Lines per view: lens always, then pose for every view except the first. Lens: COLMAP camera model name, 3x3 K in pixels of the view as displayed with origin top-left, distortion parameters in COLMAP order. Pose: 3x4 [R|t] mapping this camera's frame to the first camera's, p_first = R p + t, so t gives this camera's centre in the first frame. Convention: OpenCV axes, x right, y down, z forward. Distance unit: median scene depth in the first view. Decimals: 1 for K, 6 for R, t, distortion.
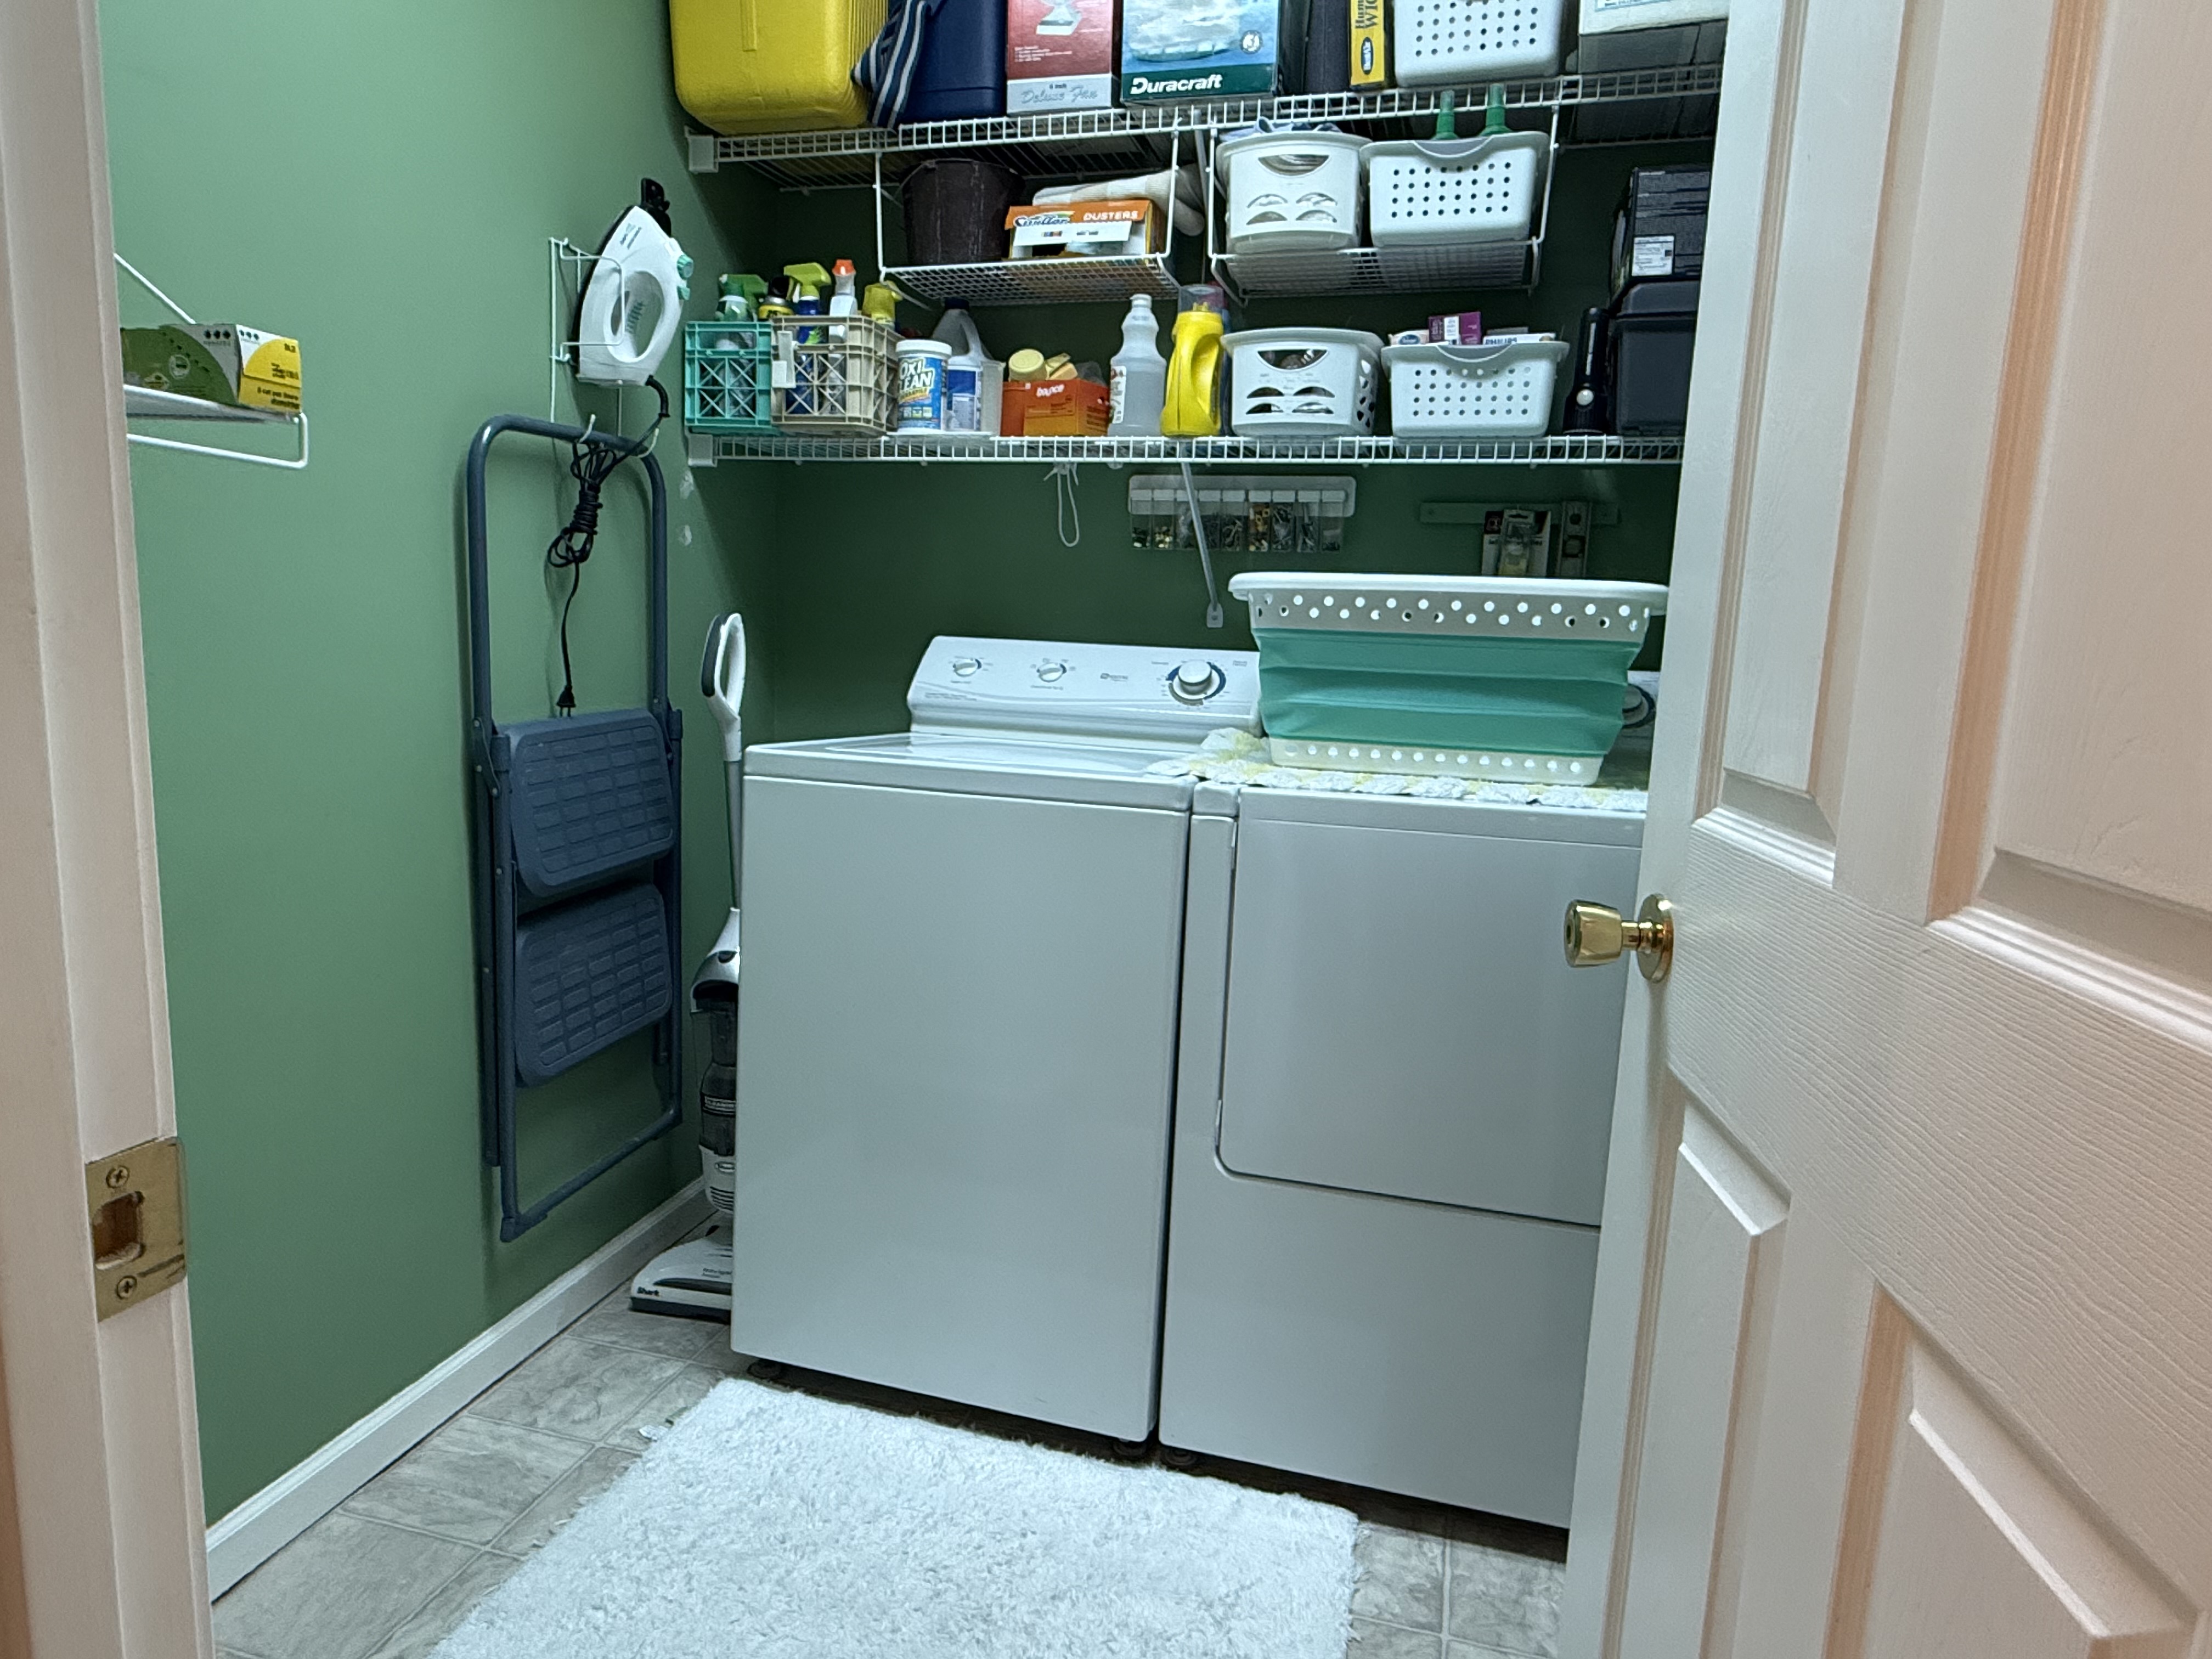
lens RADIAL K [[1360.0, 0, 1092.3], [0, 1360.0, 836.2], [0, 0, 1]] dist [-0.002180, 0.002898]
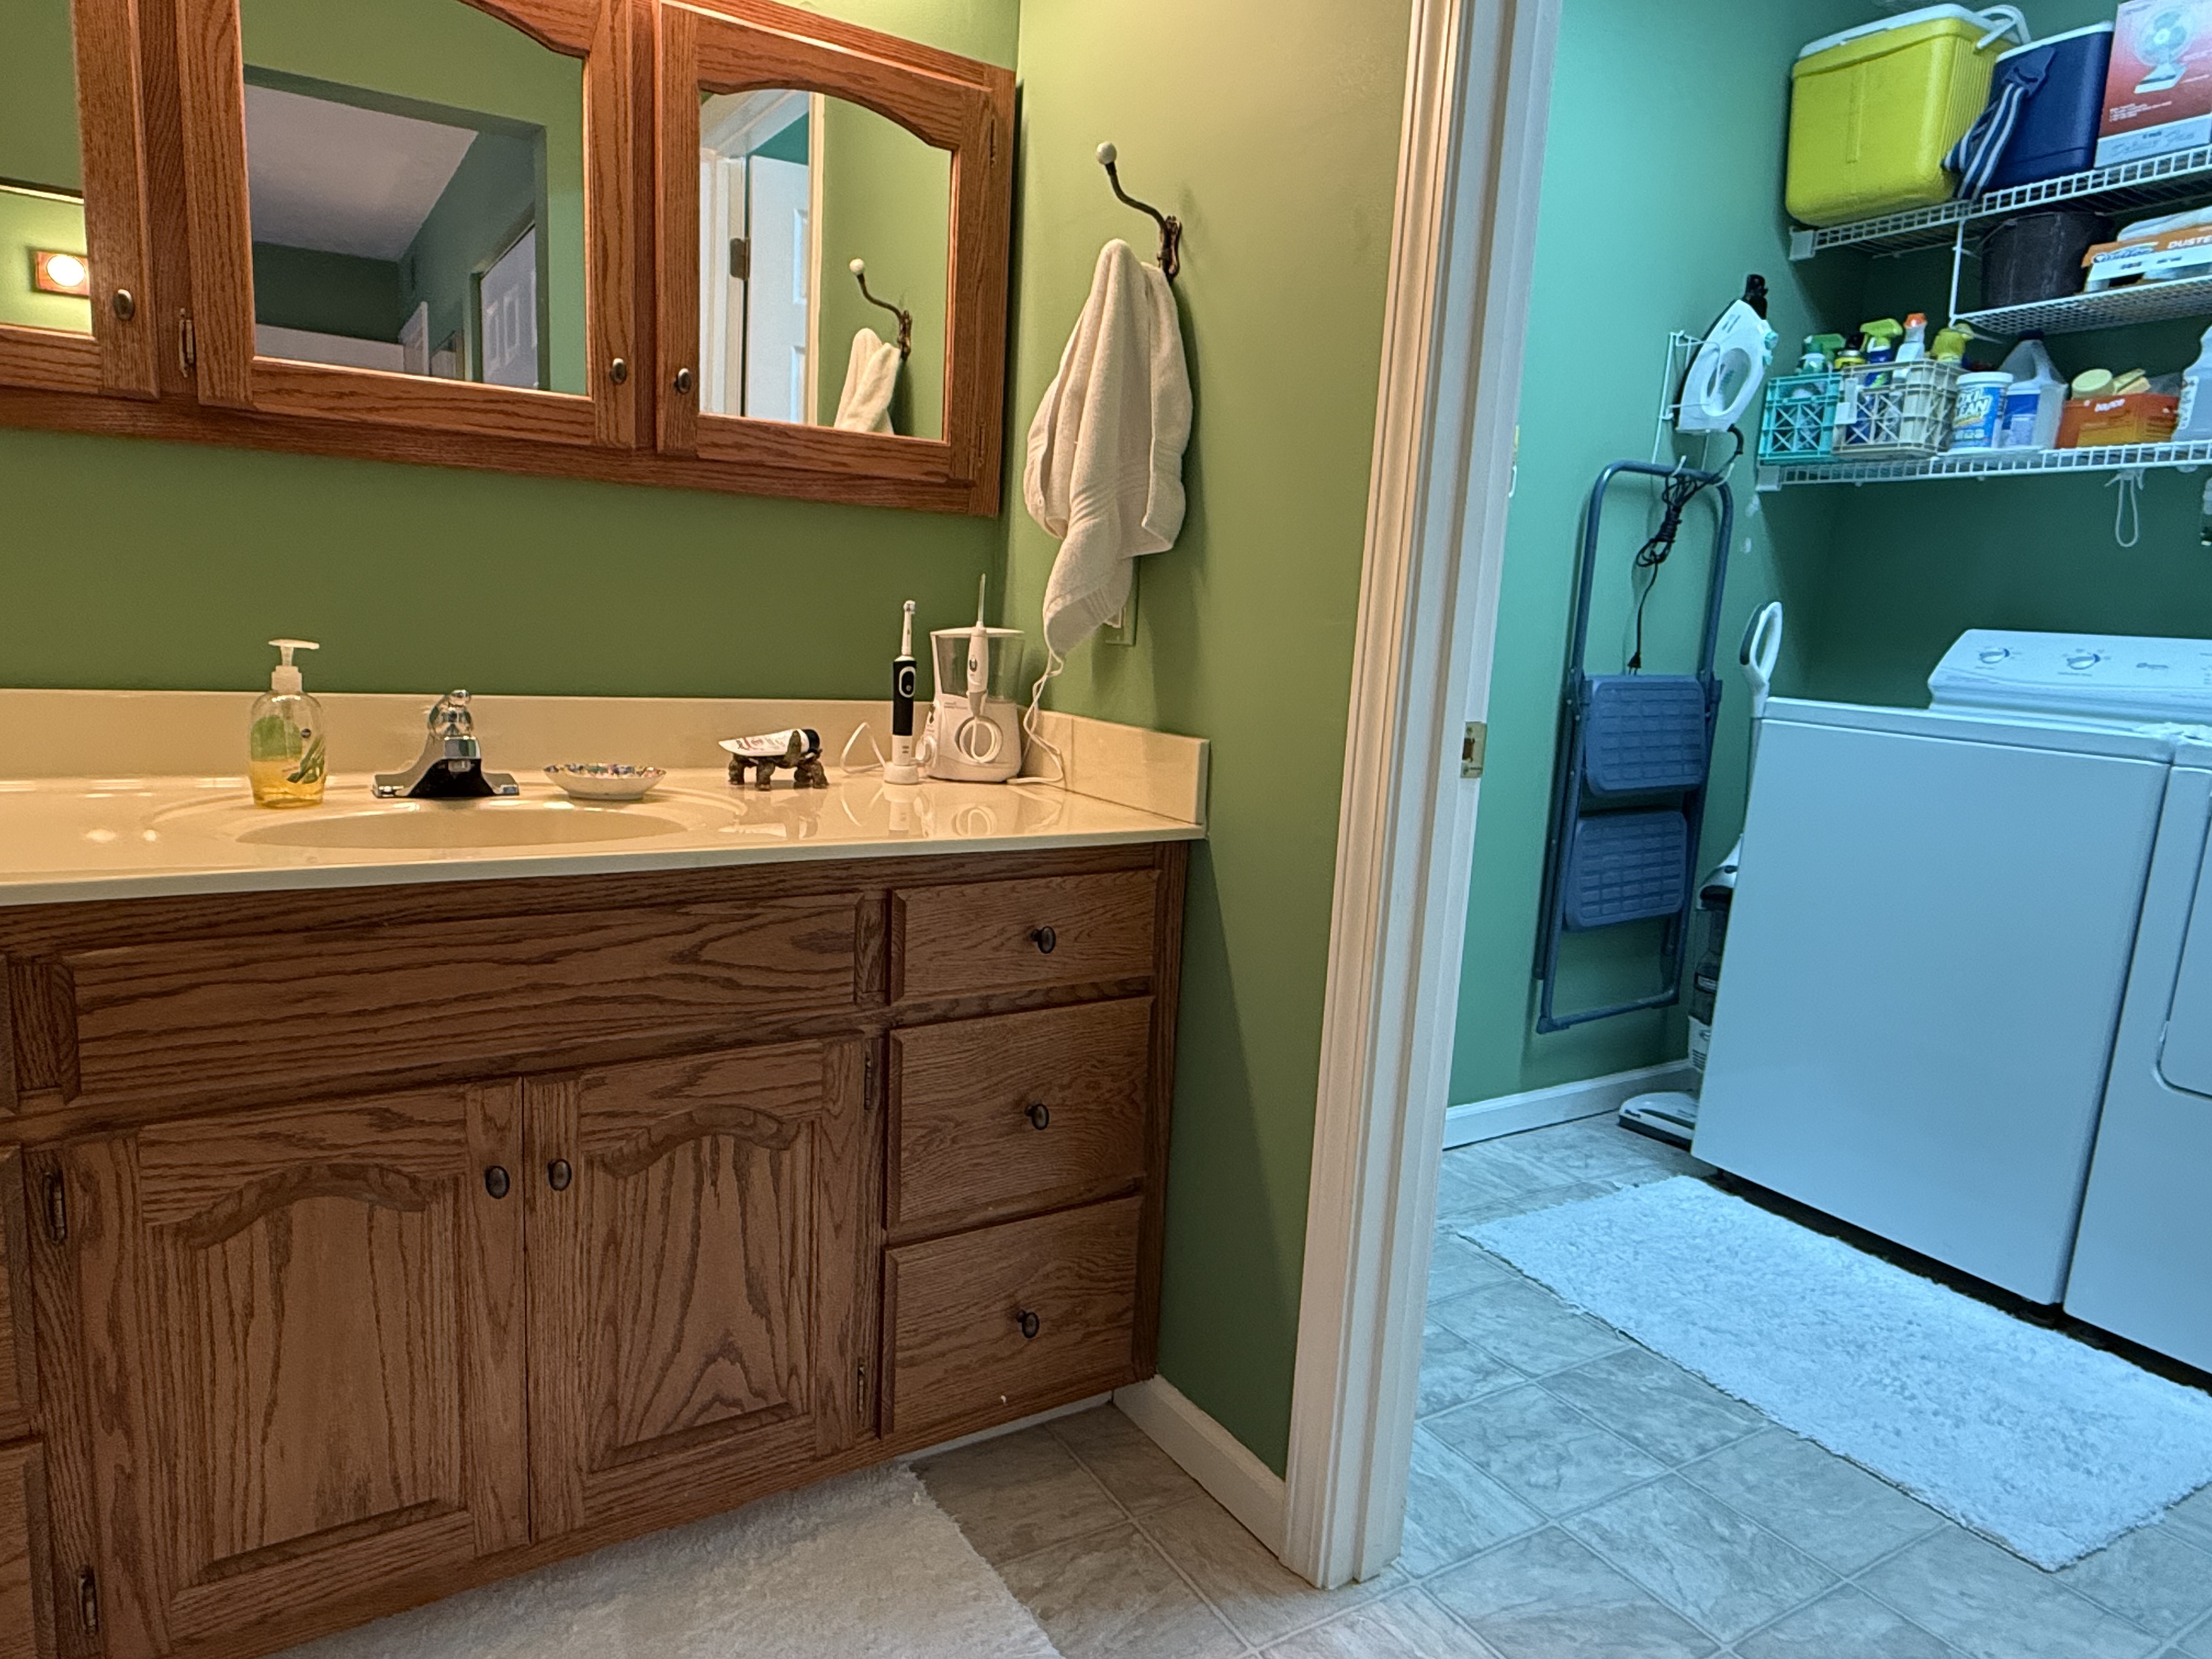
lens RADIAL K [[1360.0, 0, 1090.2], [0, 1360.0, 829.2], [0, 0, 1]] dist [-0.002180, 0.002898]
pose [[0.736058, 0.111254, -0.667713, 0.139334], [-0.134893, 0.990725, 0.016374, 0.112627], [0.663342, 0.078018, 0.744238, -0.362060]]
